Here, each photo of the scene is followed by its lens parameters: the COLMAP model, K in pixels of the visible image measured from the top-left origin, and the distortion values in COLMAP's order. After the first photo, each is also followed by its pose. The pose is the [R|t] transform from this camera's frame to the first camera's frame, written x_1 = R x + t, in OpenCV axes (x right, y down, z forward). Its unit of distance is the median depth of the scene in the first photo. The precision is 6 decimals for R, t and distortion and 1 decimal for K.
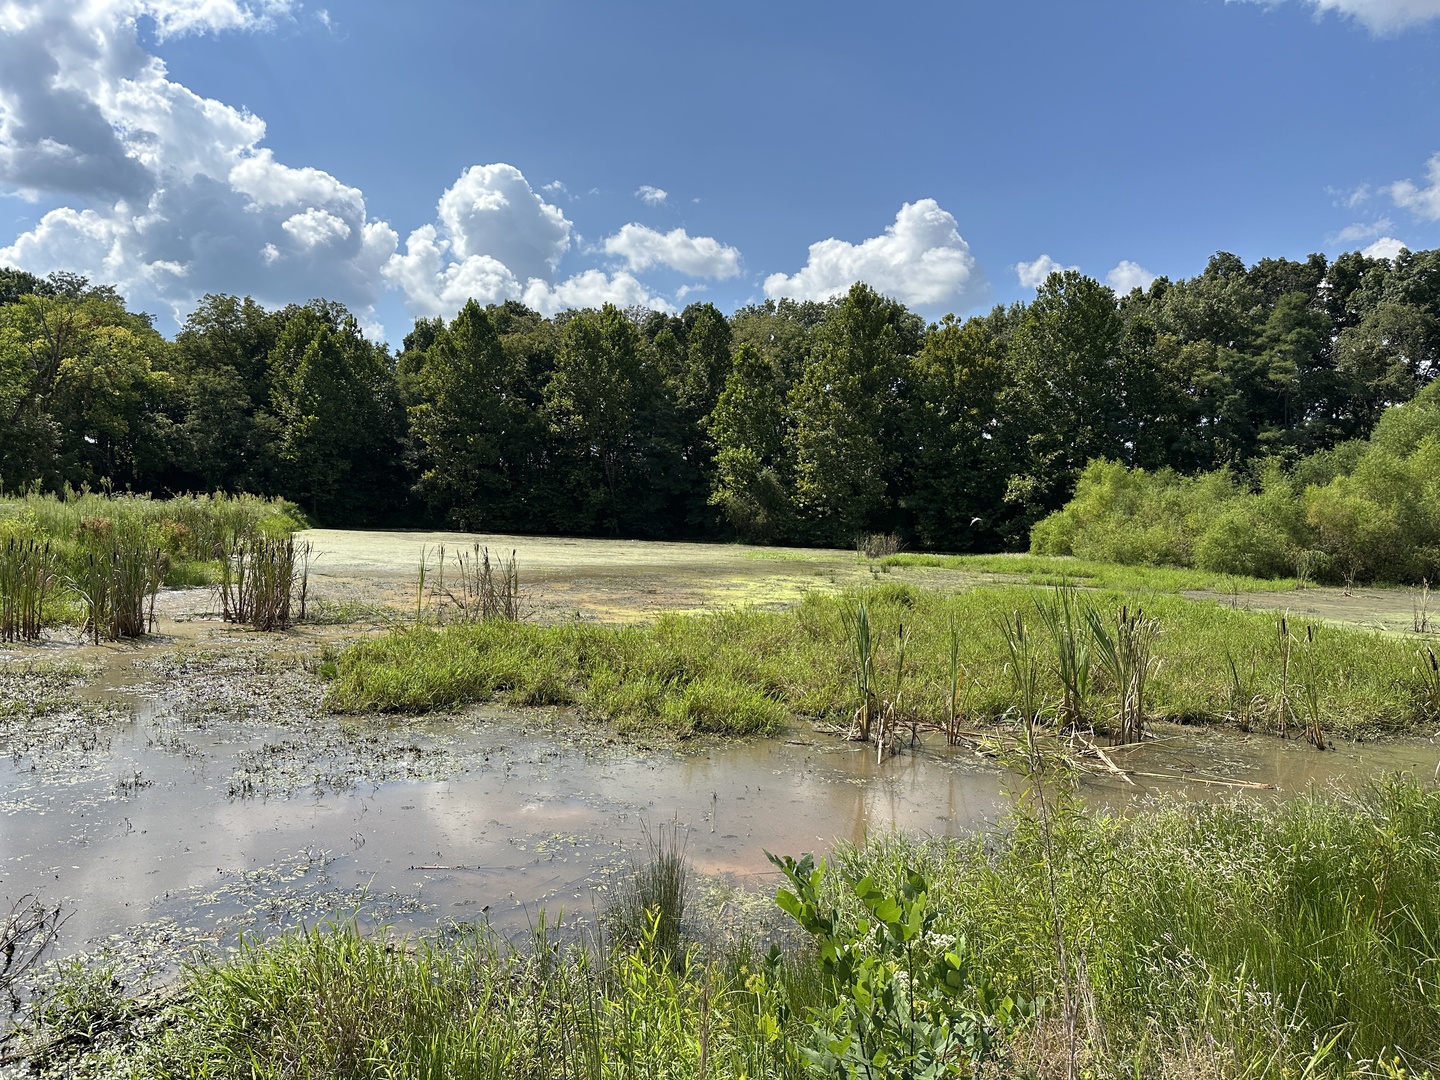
lens RADIAL K [[1011.4, 0, 720.0], [0, 1011.4, 540.0], [0, 0, 1]] dist [0.030132, 0.003025]
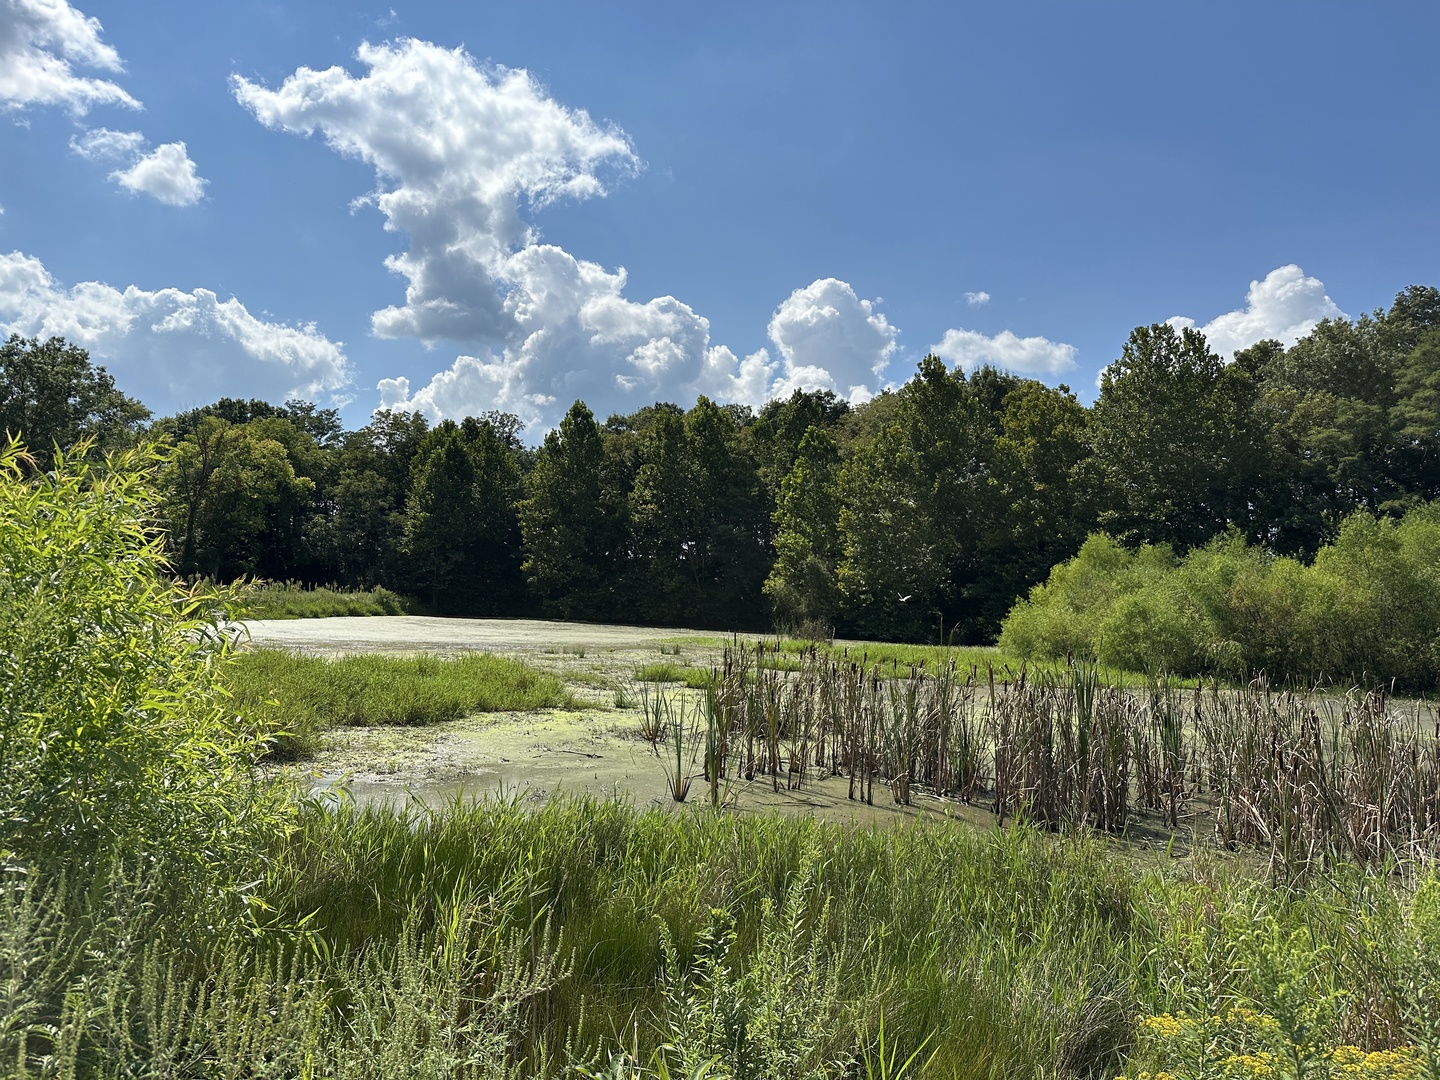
lens RADIAL K [[1002.2, 0, 720.0], [0, 1002.2, 540.0], [0, 0, 1]] dist [0.040271, 0.003610]
pose [[0.947729, -0.014661, -0.318739, 0.194207], [-0.017671, 0.994999, -0.098310, 0.006895], [0.318587, 0.098804, 0.942730, 0.066162]]
